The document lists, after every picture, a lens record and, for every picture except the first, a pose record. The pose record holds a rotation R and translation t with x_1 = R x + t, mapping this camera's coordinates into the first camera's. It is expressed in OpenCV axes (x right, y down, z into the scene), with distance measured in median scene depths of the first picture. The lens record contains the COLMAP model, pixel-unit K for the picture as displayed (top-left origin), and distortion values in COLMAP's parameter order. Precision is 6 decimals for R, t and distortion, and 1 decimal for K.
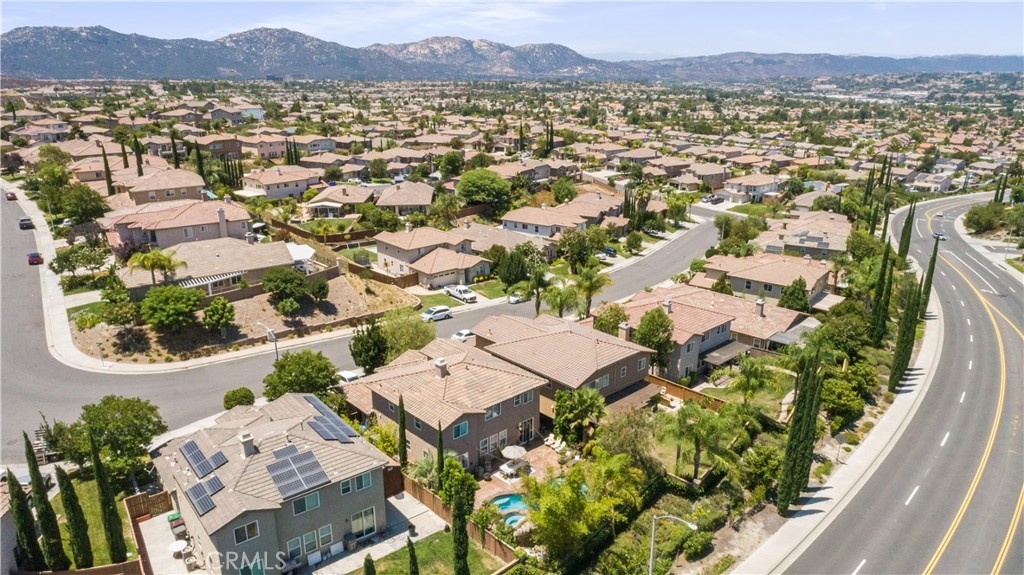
lens RADIAL K [[695.3, 0, 512.0], [0, 695.3, 287.5], [0, 0, 1]] dist [-0.008129, 0.008219]
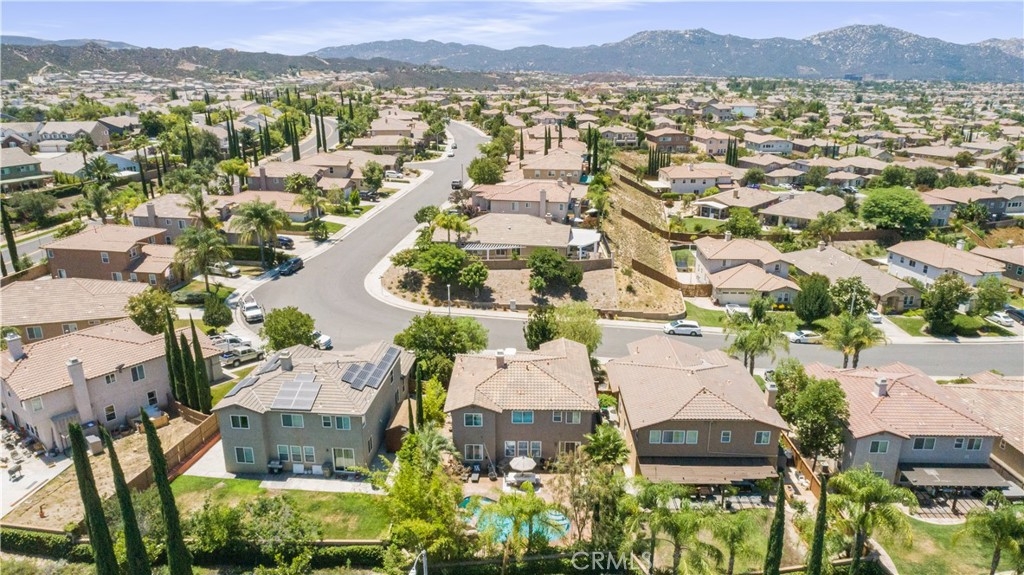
lens RADIAL K [[695.3, 0, 512.0], [0, 695.3, 287.5], [0, 0, 1]] dist [-0.008129, 0.008219]
pose [[0.722533, 0.212223, -0.657957, 0.145492], [-0.211150, 0.973984, 0.082283, -0.019183], [0.658302, 0.079475, 0.748547, 0.065149]]
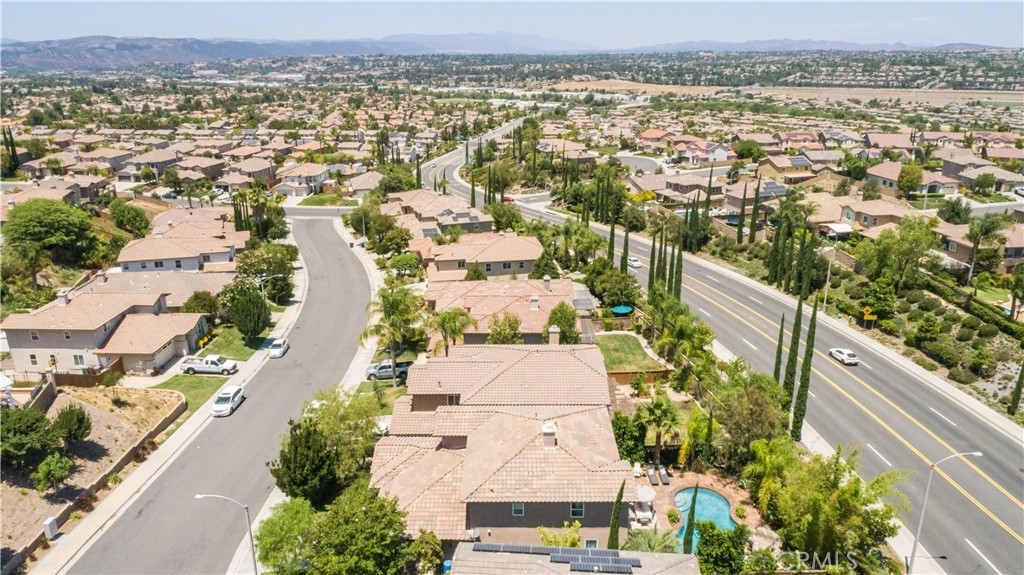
lens RADIAL K [[712.0, 0, 512.0], [0, 712.0, 287.5], [0, 0, 1]] dist [-0.000521, 0.002100]
pose [[0.687068, -0.237184, 0.686790, -0.171124], [0.229227, 0.967706, 0.104878, -0.037423], [-0.689487, 0.085373, 0.719249, 0.118572]]
